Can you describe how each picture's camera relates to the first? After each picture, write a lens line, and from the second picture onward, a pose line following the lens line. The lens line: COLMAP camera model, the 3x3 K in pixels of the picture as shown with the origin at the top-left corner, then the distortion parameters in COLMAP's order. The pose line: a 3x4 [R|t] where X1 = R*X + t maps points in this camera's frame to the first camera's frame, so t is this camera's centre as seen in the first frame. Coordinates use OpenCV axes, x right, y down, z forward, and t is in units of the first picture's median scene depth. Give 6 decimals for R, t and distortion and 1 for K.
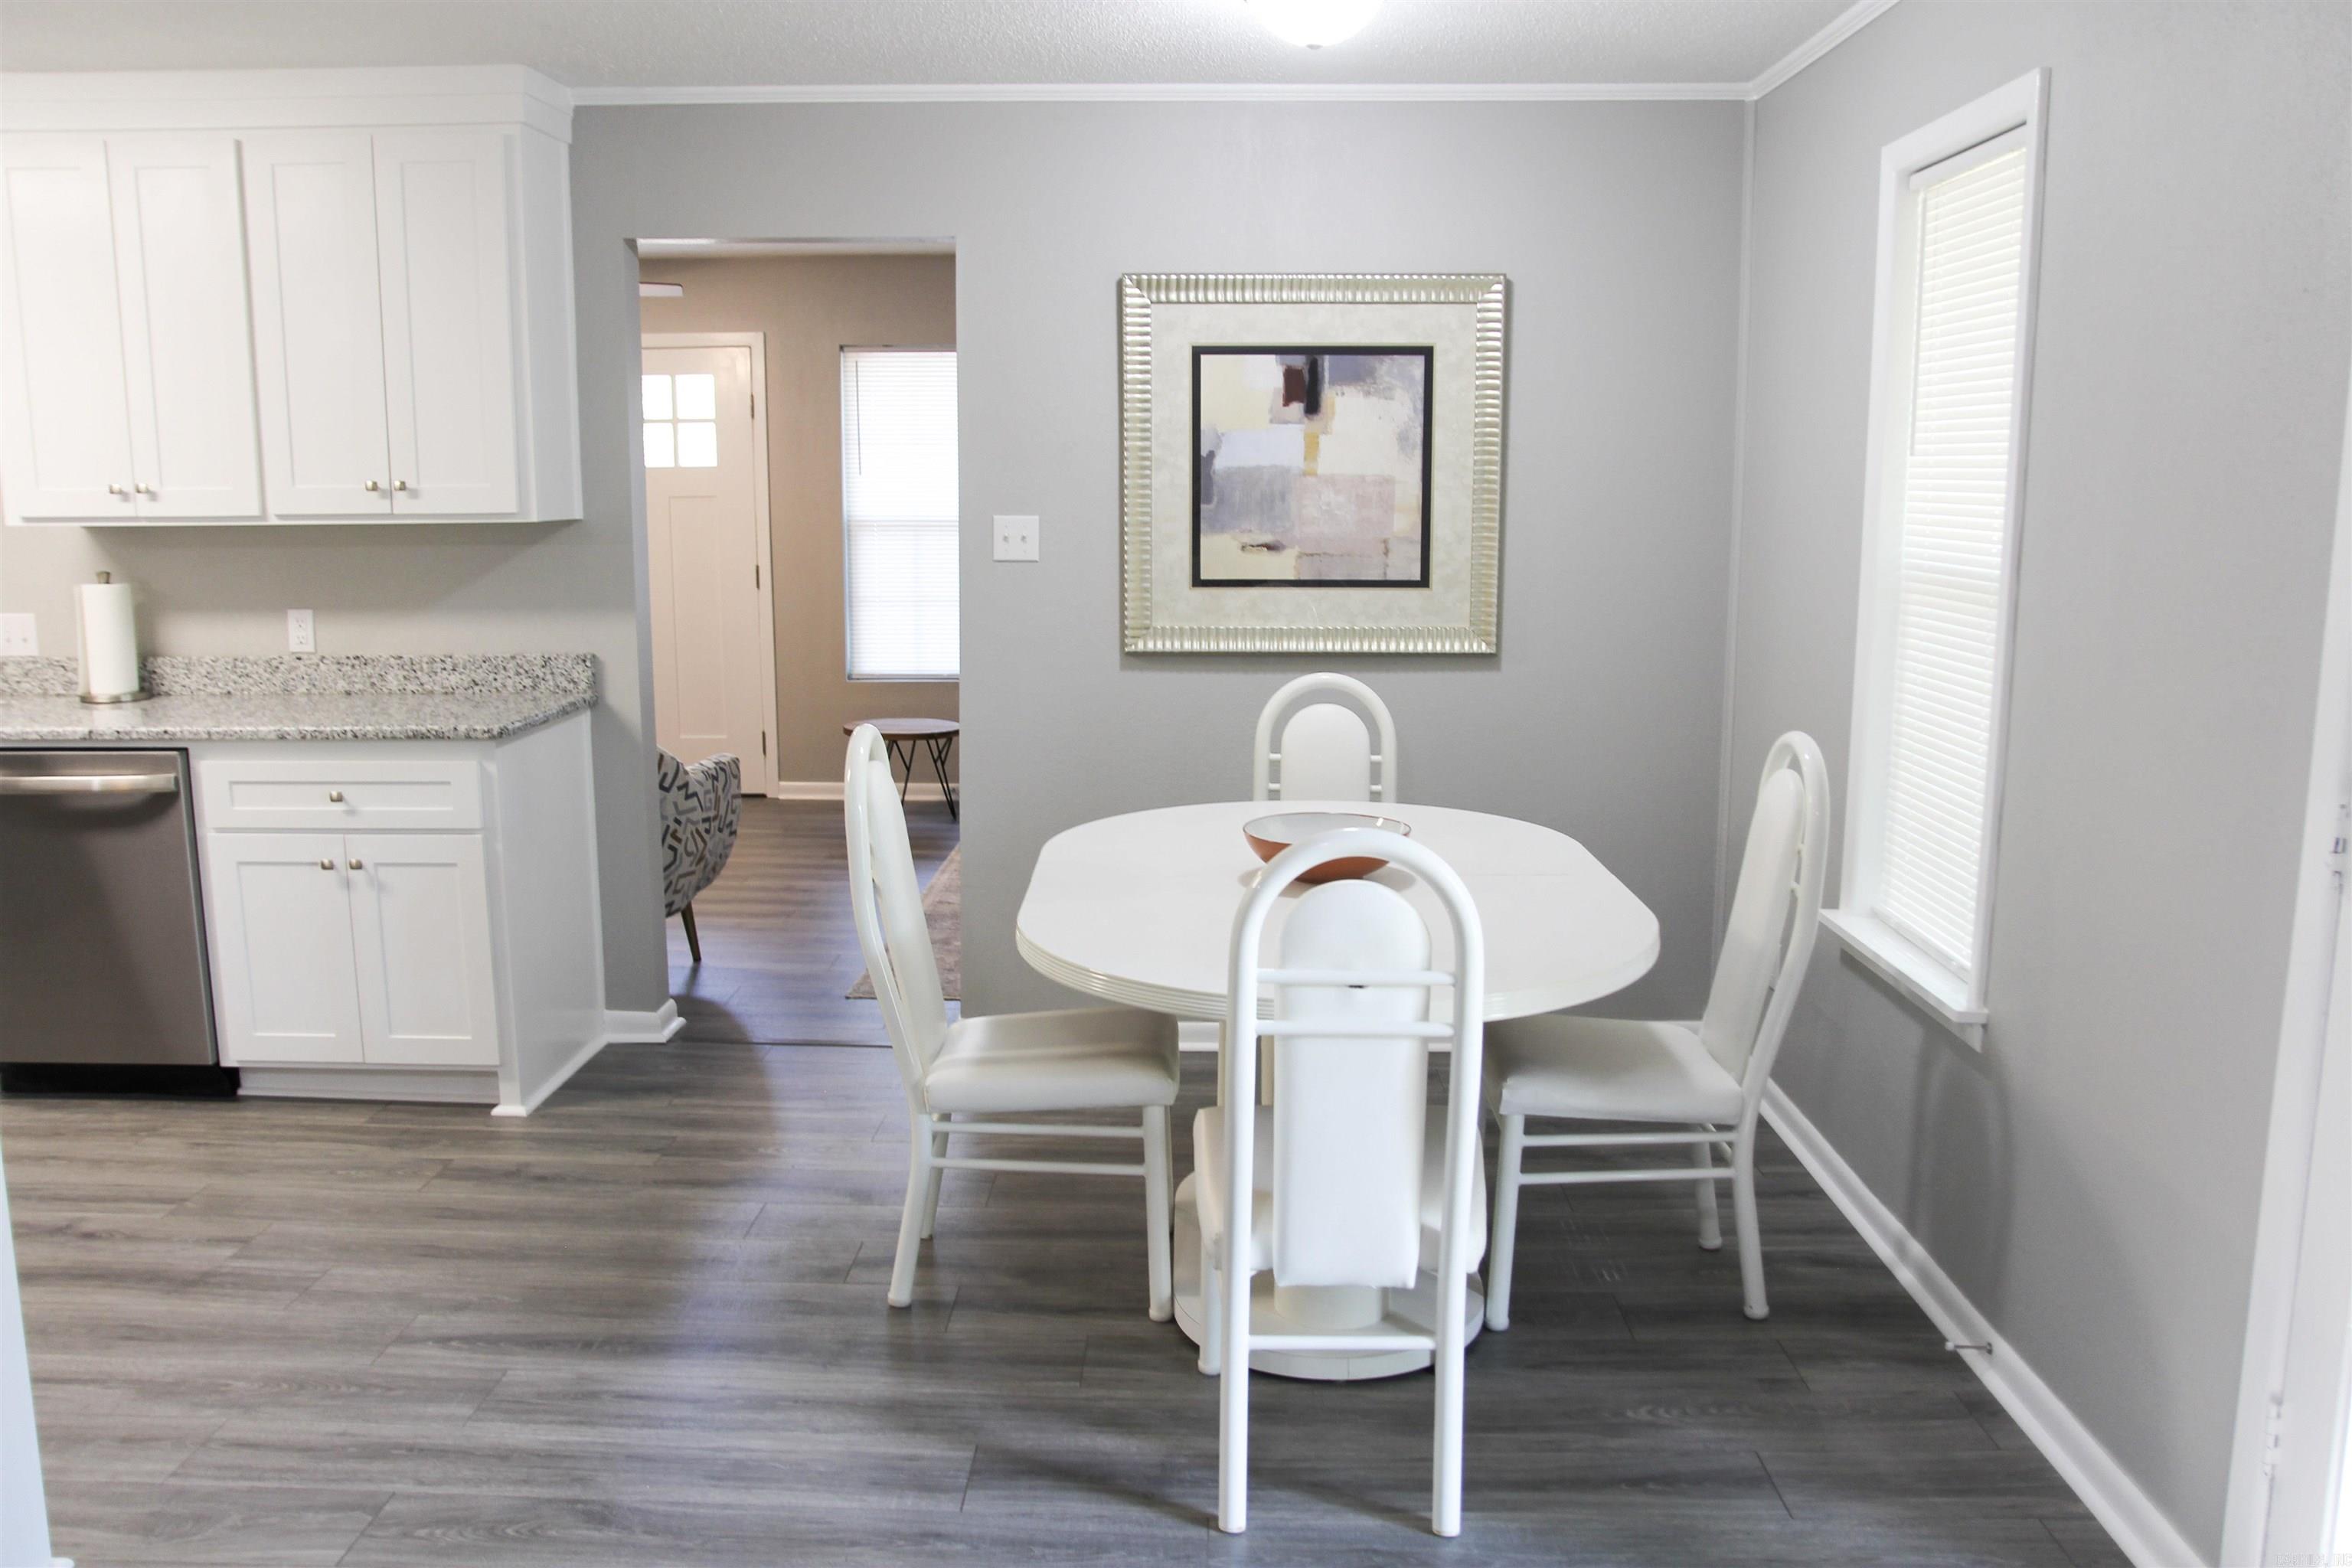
lens RADIAL K [[1885.3, 0, 1192.7], [0, 1885.3, 779.7], [0, 0, 1]] dist [-0.127126, 0.111112]
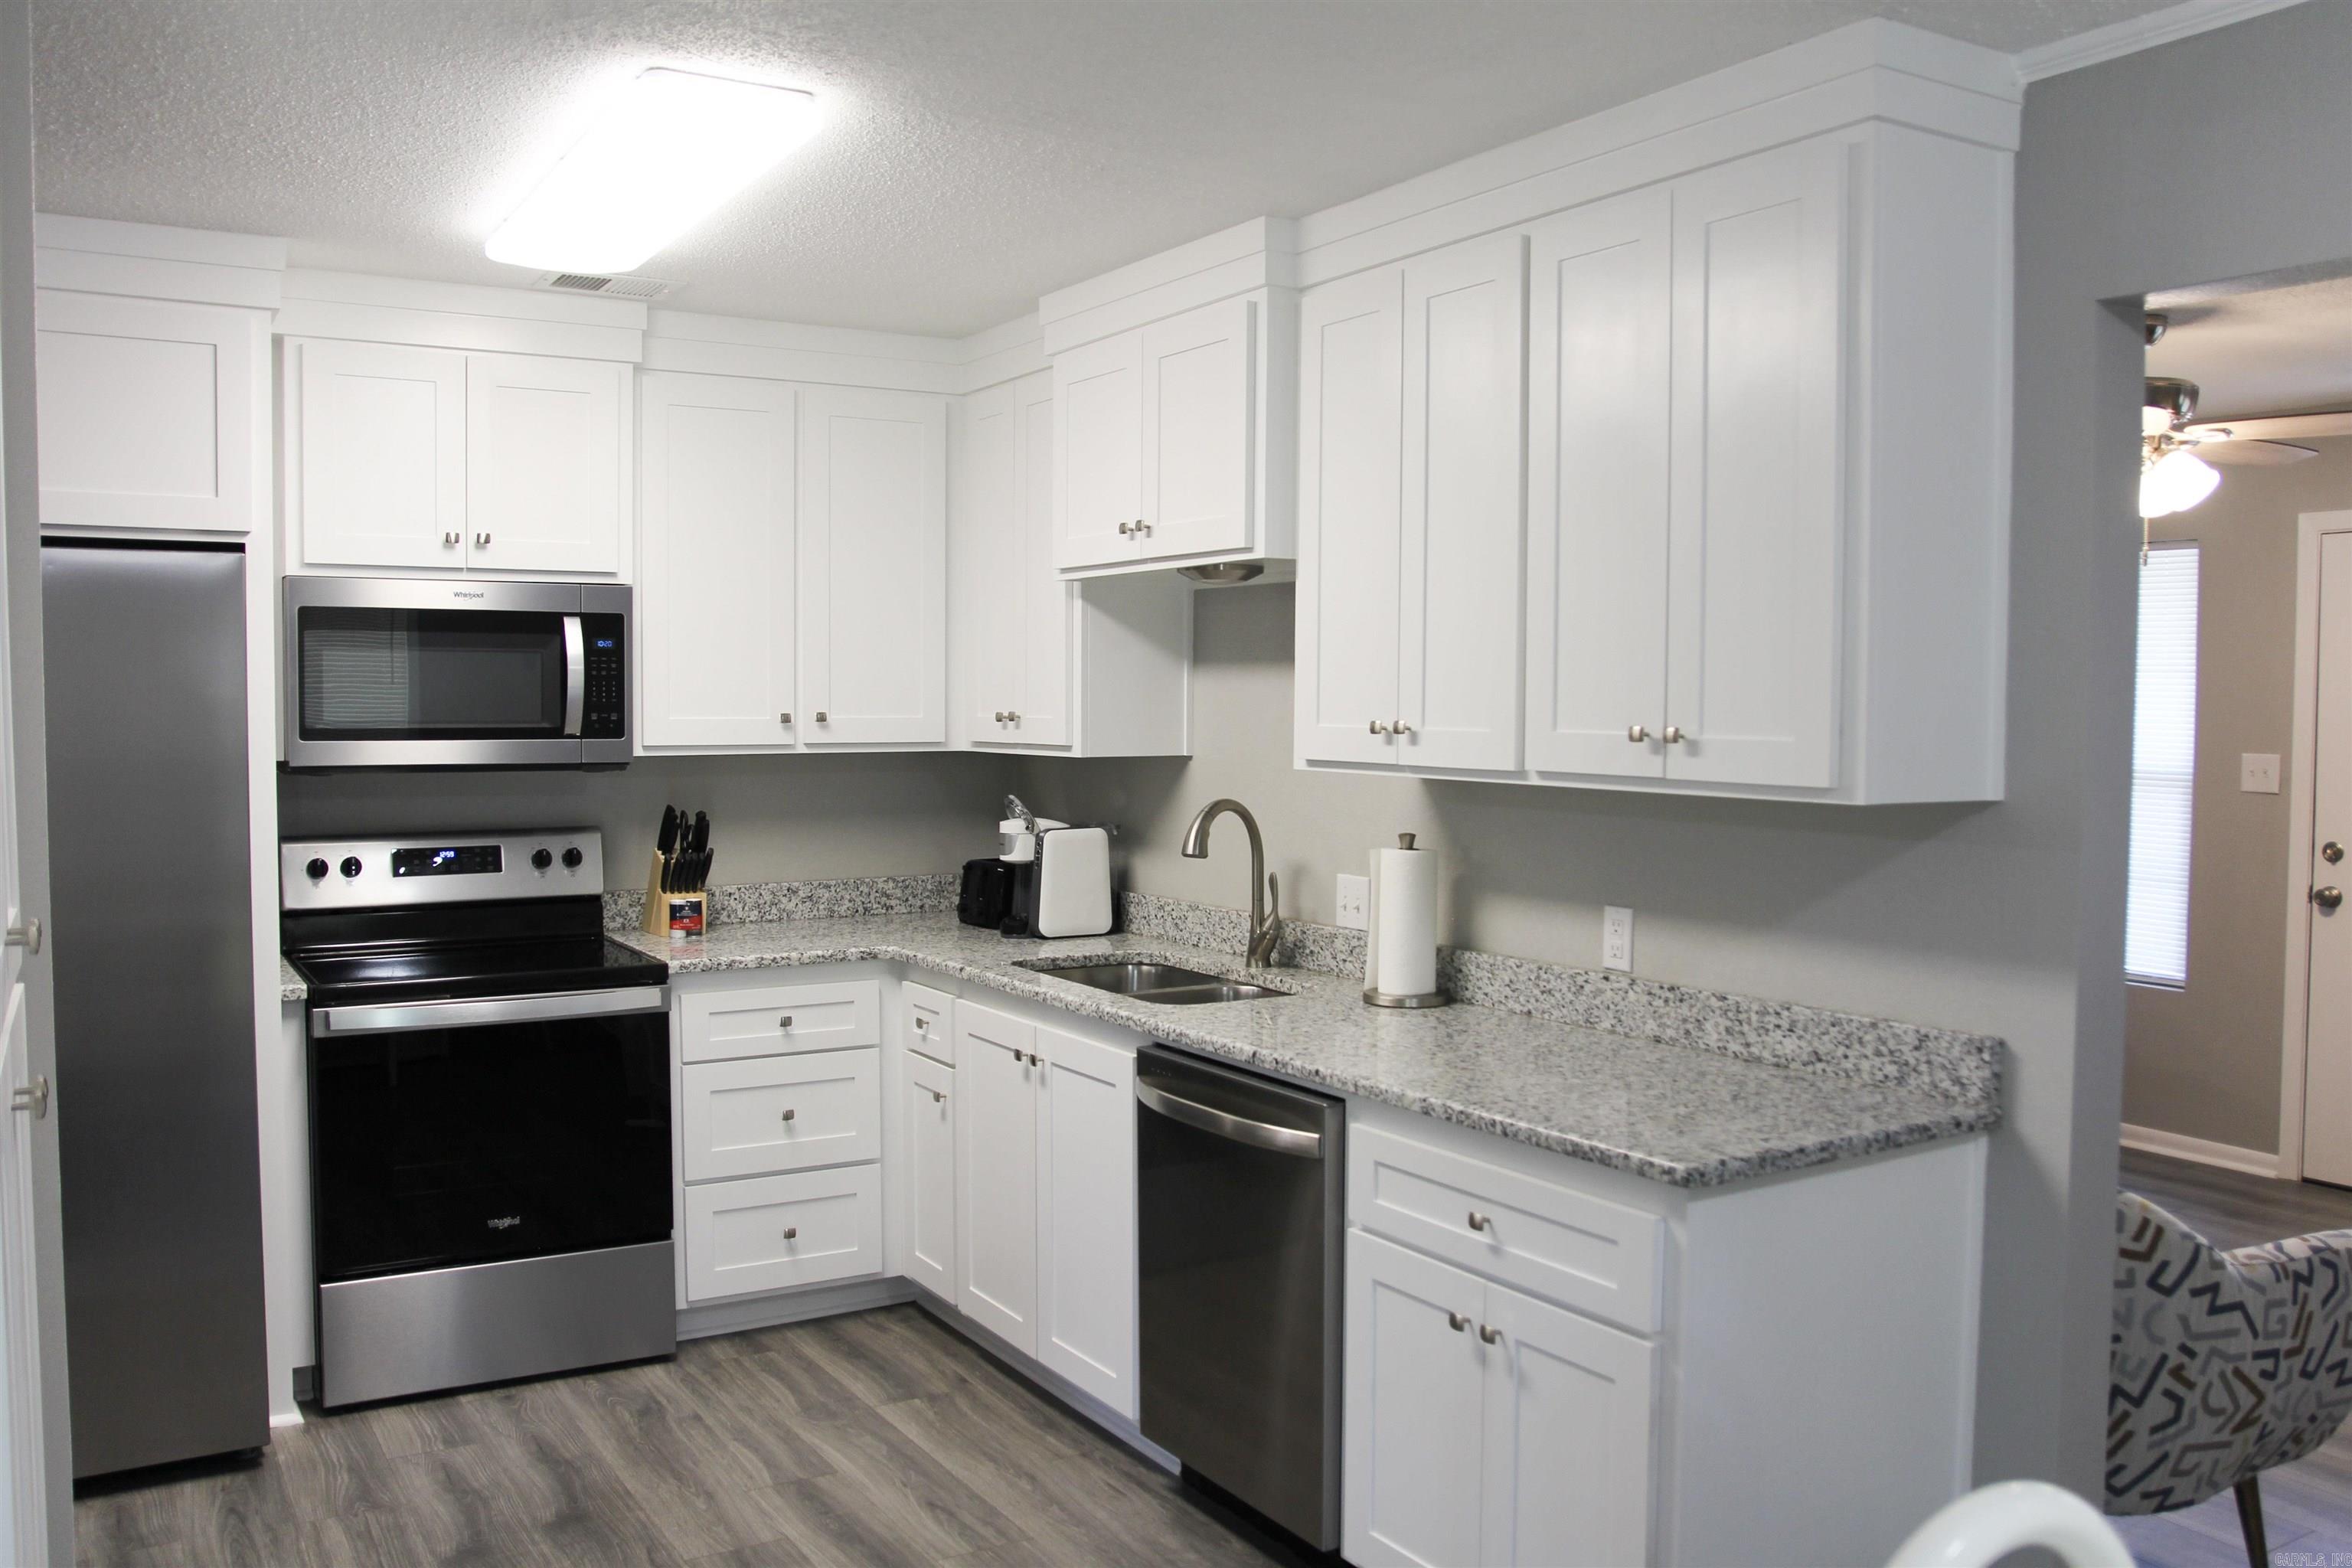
lens RADIAL K [[1885.3, 0, 1169.2], [0, 1885.3, 788.9], [0, 0, 1]] dist [-0.127126, 0.111112]
pose [[0.539475, 0.042684, -0.840919, 0.007916], [-0.144014, 0.988675, -0.042205, -0.086196], [0.829594, 0.143873, 0.539513, 0.500049]]
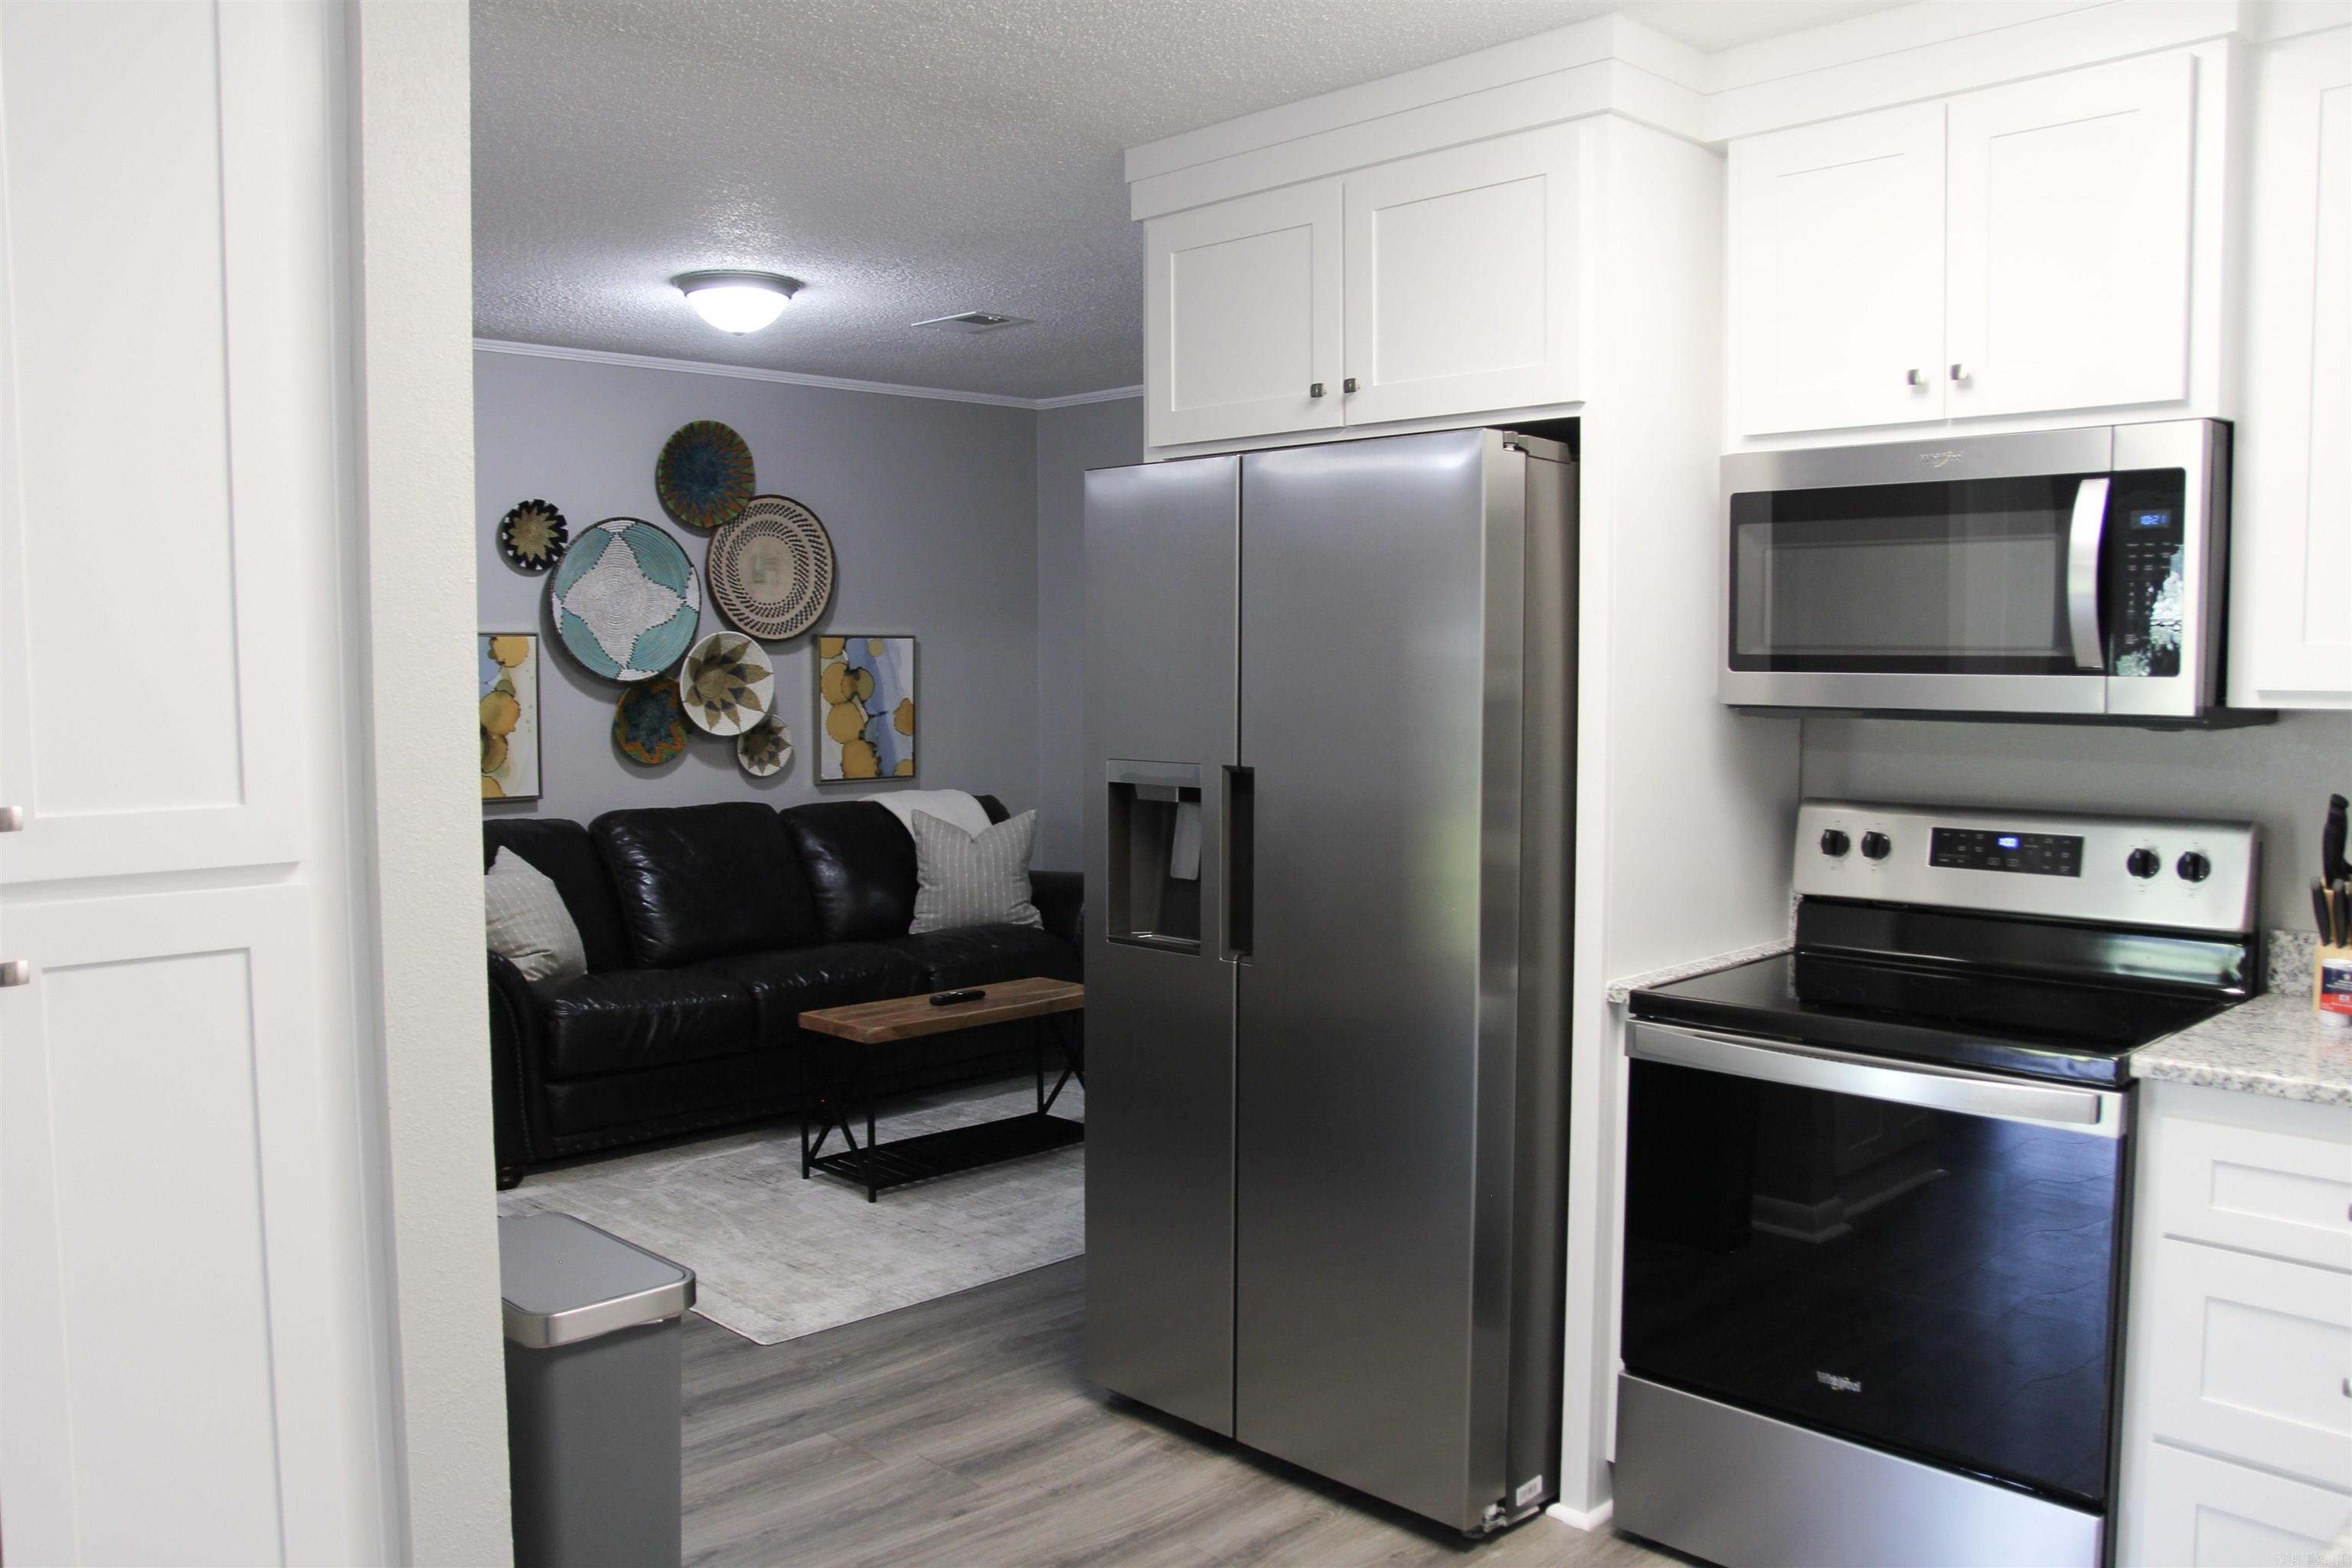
lens RADIAL K [[1885.3, 0, 1176.4], [0, 1885.3, 793.8], [0, 0, 1]] dist [-0.127126, 0.111112]
pose [[-0.698289, 0.060342, -0.713268, -0.326509], [-0.112485, 0.974811, 0.192590, -0.149968], [0.706922, 0.214715, -0.673912, 0.946743]]
